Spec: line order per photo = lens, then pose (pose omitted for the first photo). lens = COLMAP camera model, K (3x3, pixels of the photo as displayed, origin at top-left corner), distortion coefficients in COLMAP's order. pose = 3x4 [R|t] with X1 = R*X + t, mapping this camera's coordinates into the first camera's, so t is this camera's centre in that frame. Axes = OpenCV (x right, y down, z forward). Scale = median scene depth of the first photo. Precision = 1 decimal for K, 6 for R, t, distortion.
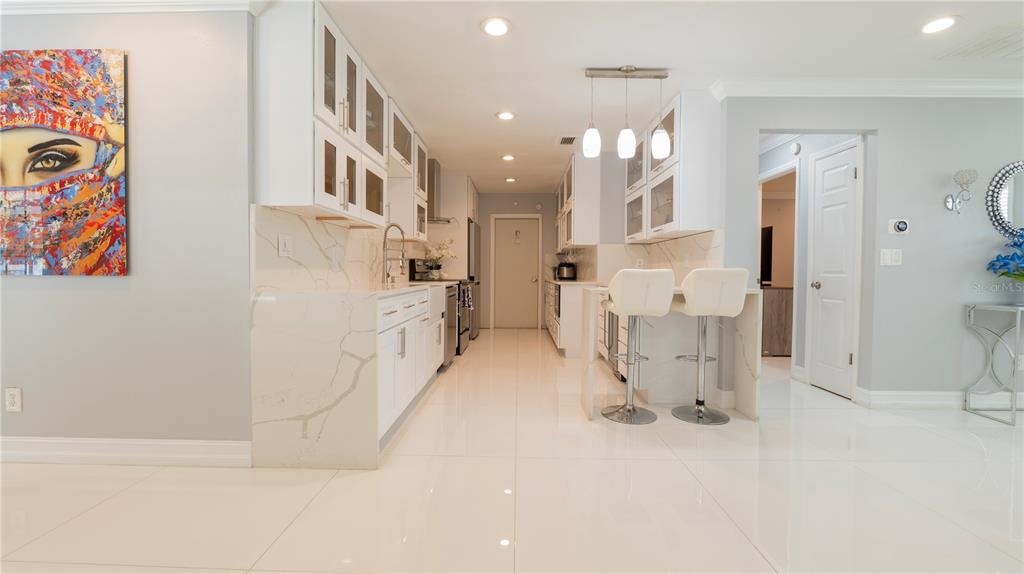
lens RADIAL K [[415.7, 0, 513.0], [0, 415.7, 284.3], [0, 0, 1]] dist [-0.010605, 0.000209]
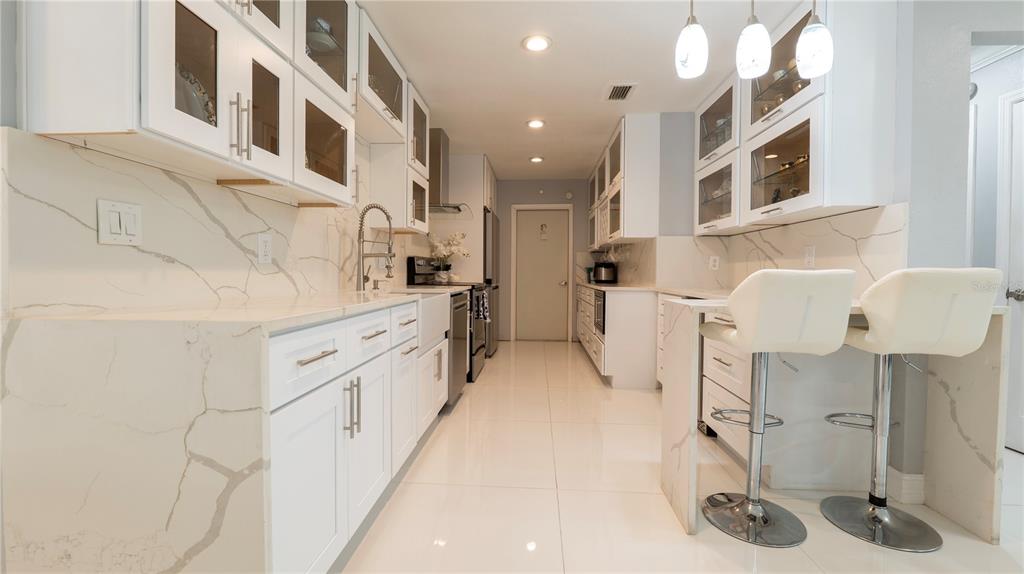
lens RADIAL K [[415.7, 0, 511.6], [0, 415.7, 283.7], [0, 0, 1]] dist [-0.010605, 0.000209]
pose [[0.998795, 0.001194, -0.049072, -0.025176], [-0.001446, 0.999986, -0.005106, -0.010775], [0.049065, 0.005171, 0.998782, 0.327399]]
